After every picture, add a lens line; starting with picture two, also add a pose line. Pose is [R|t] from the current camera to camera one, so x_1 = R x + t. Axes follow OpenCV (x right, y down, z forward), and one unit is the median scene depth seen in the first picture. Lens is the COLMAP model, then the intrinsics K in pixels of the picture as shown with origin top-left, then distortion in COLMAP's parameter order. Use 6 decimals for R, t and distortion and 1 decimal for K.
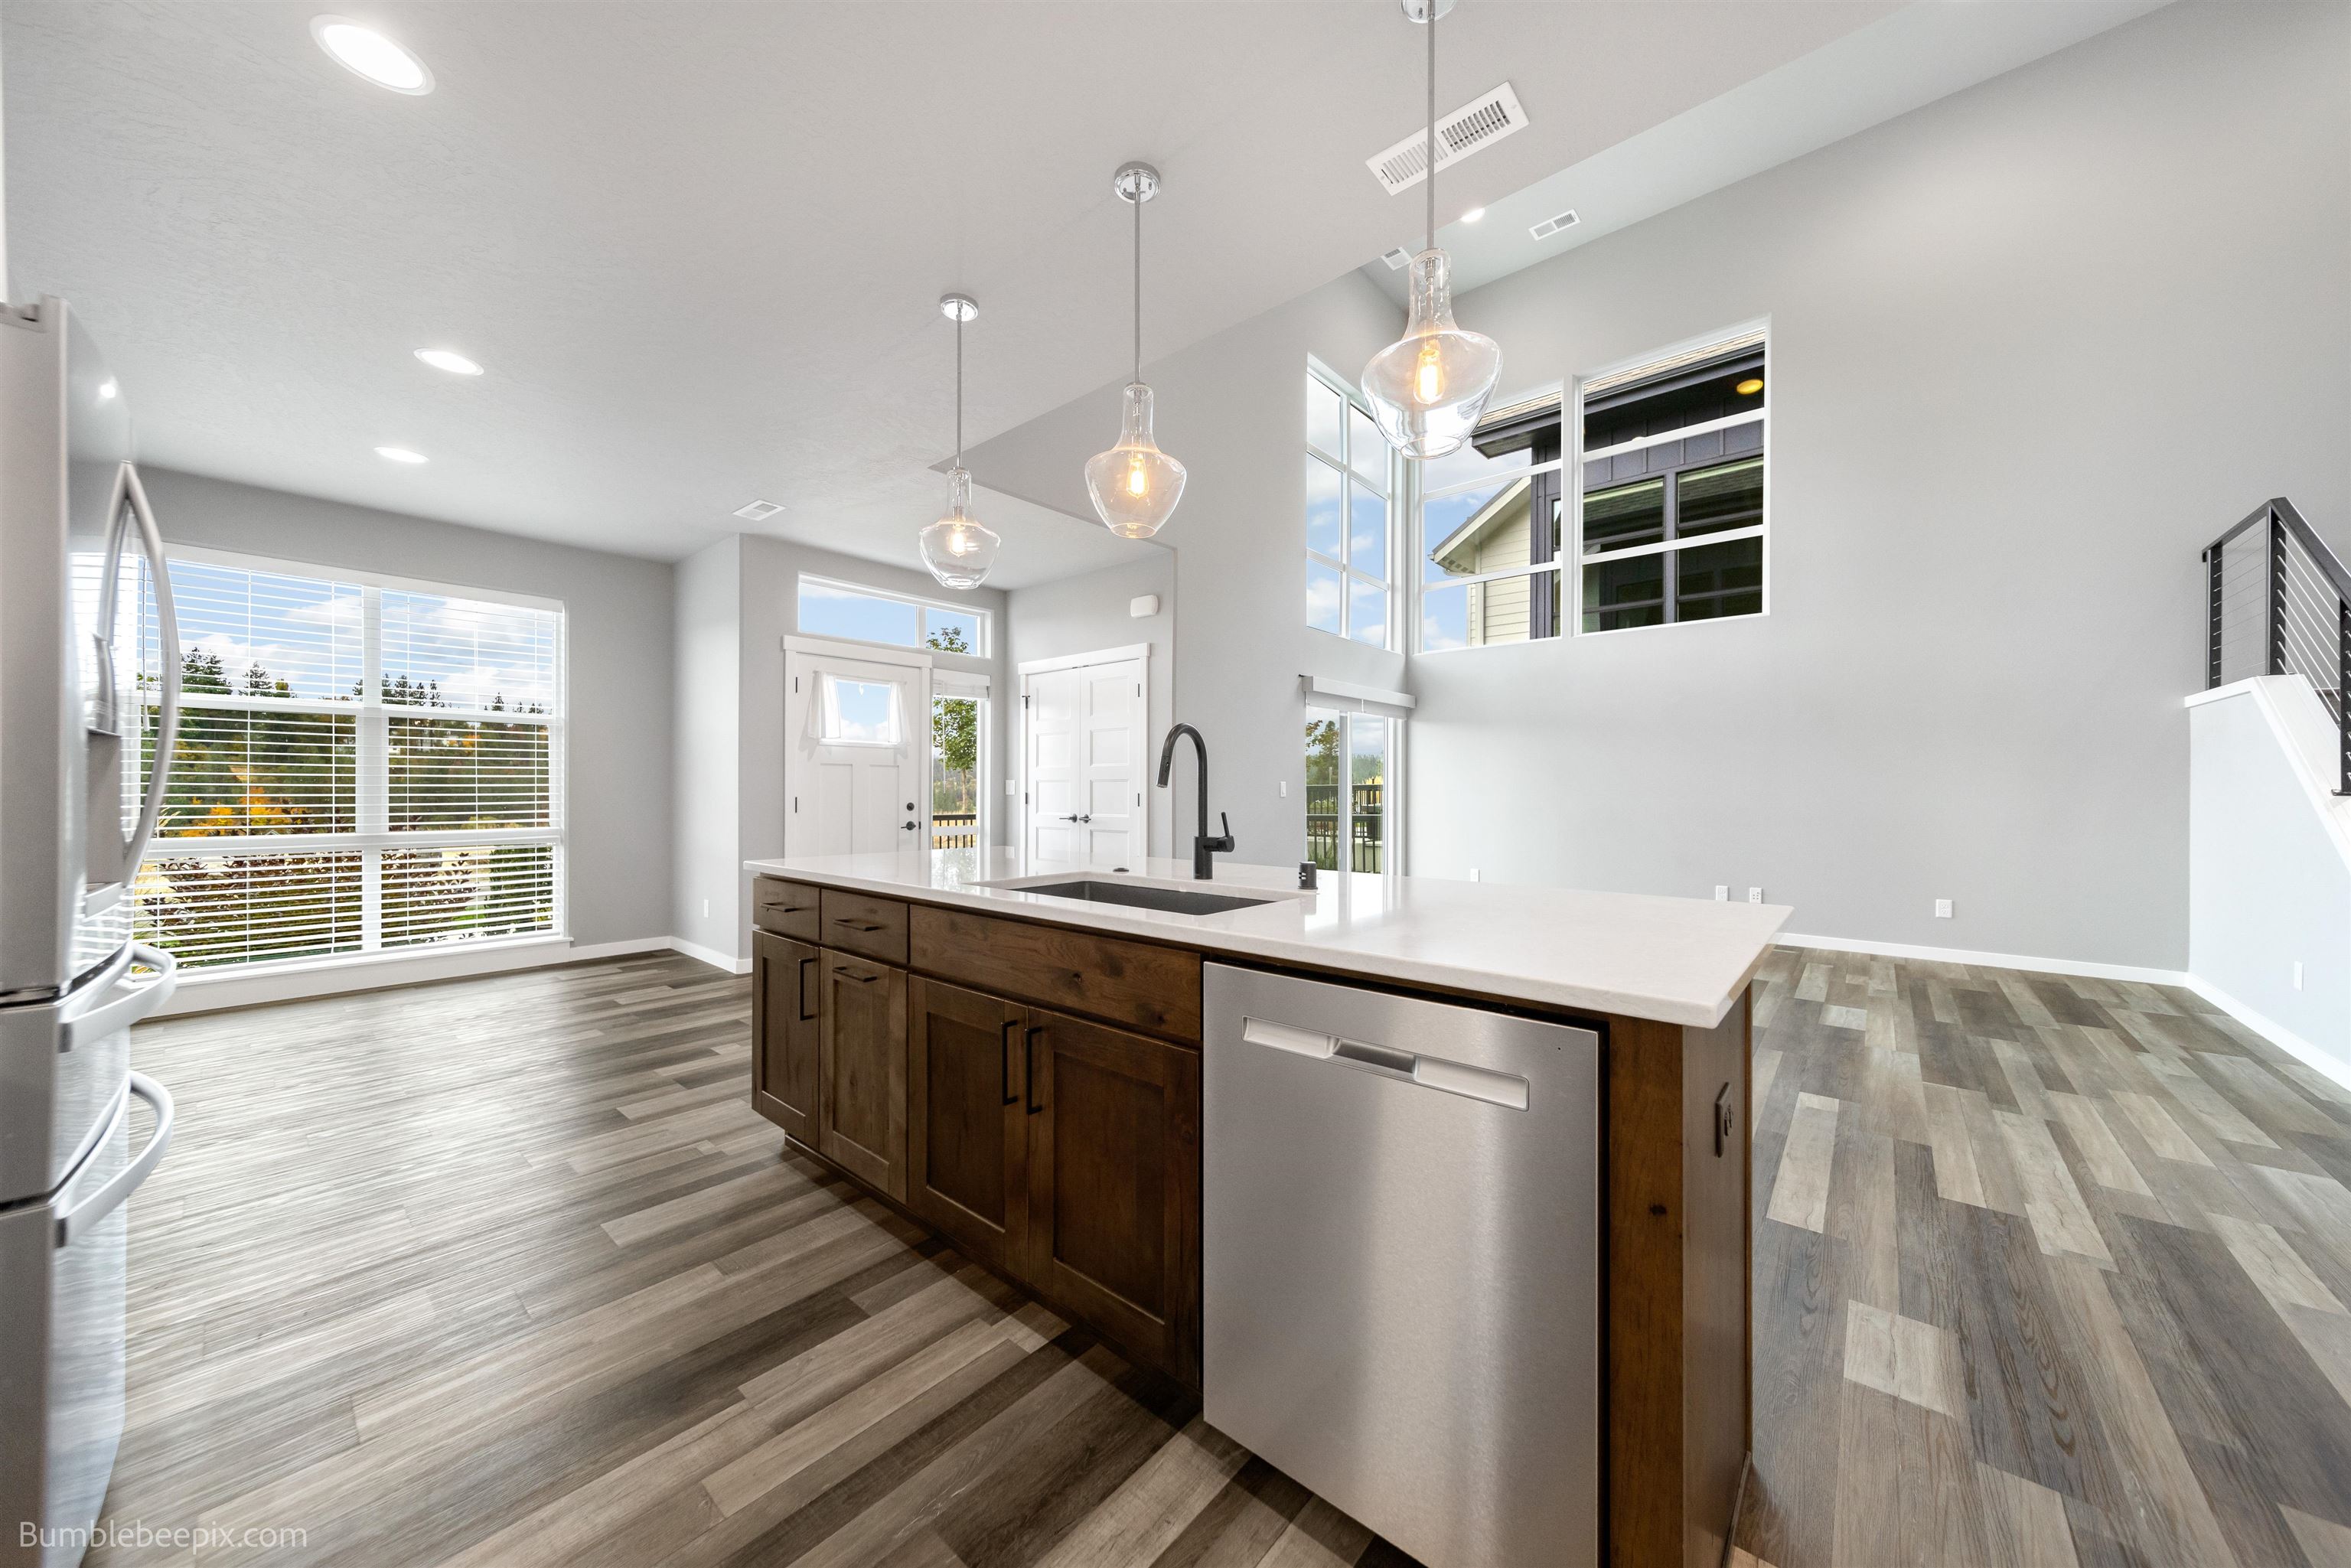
lens RADIAL K [[819.8, 0, 1175.8], [0, 819.8, 778.5], [0, 0, 1]] dist [0.002389, 0.000213]
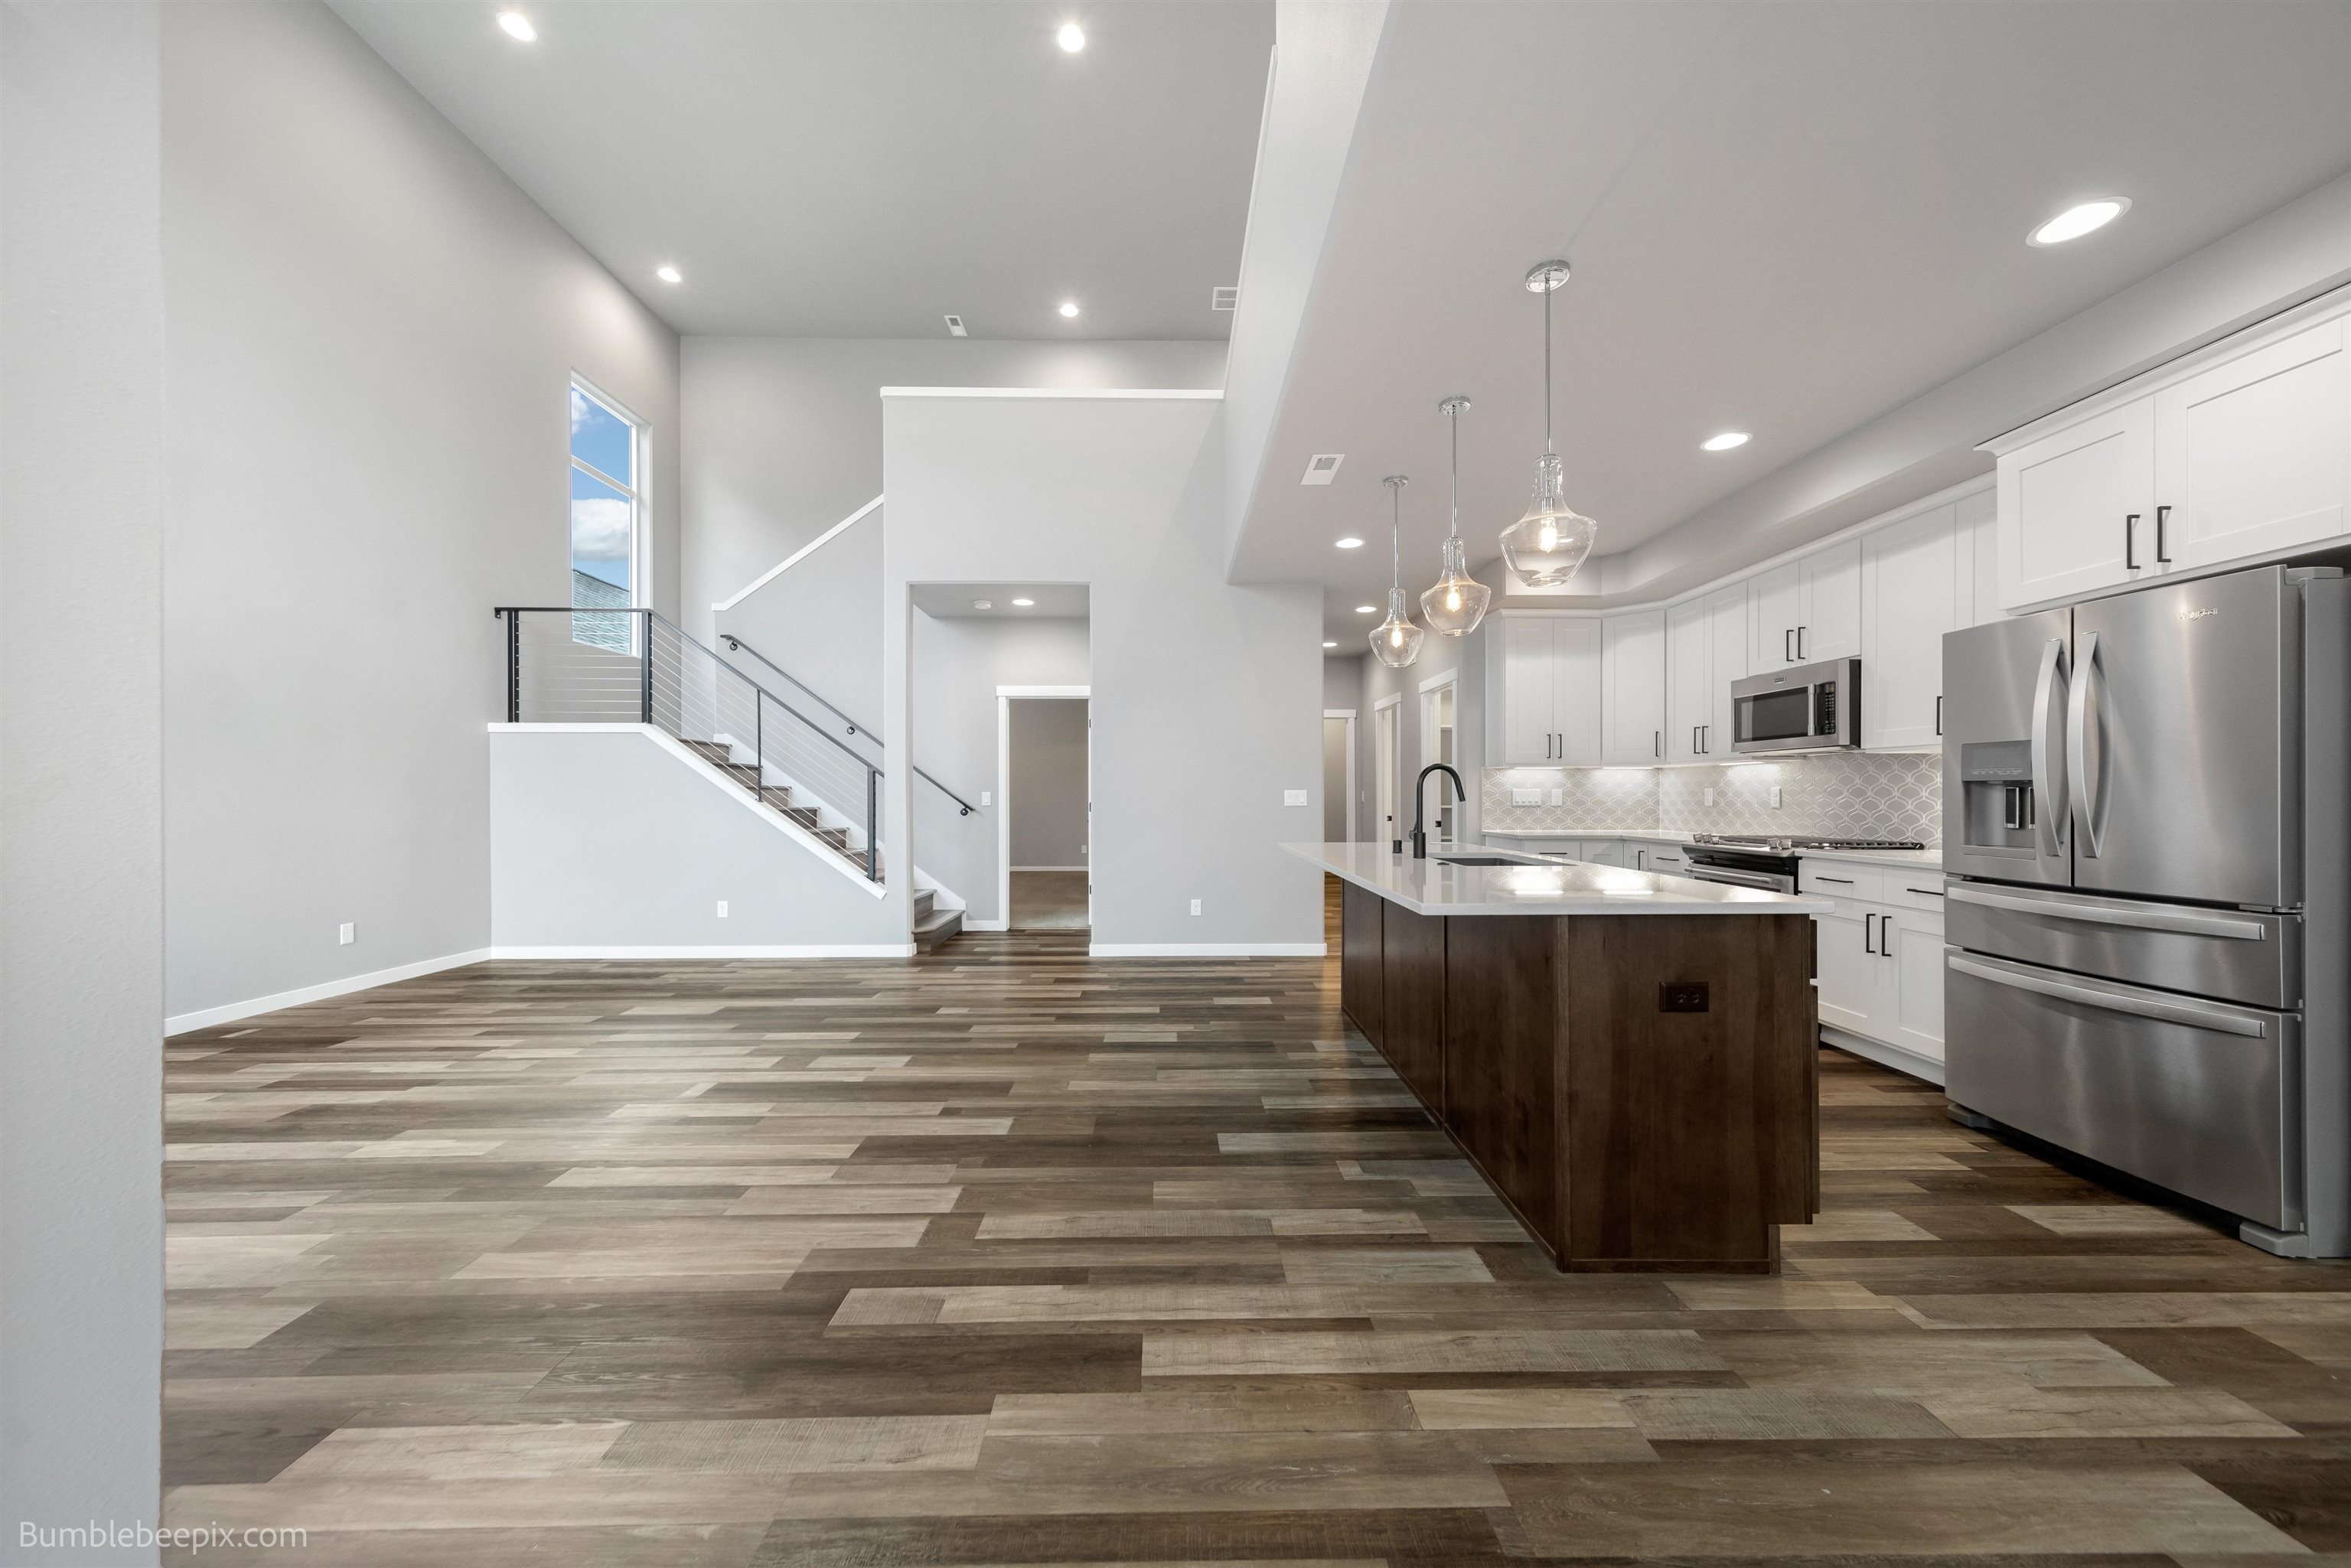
lens RADIAL K [[819.8, 0, 1163.8], [0, 819.8, 784.2], [0, 0, 1]] dist [0.002389, 0.000213]
pose [[-0.655715, 0.008890, 0.754956, -0.335357], [-0.010005, 0.999741, -0.020462, 0.005819], [-0.754942, -0.020971, -0.655456, 0.956159]]
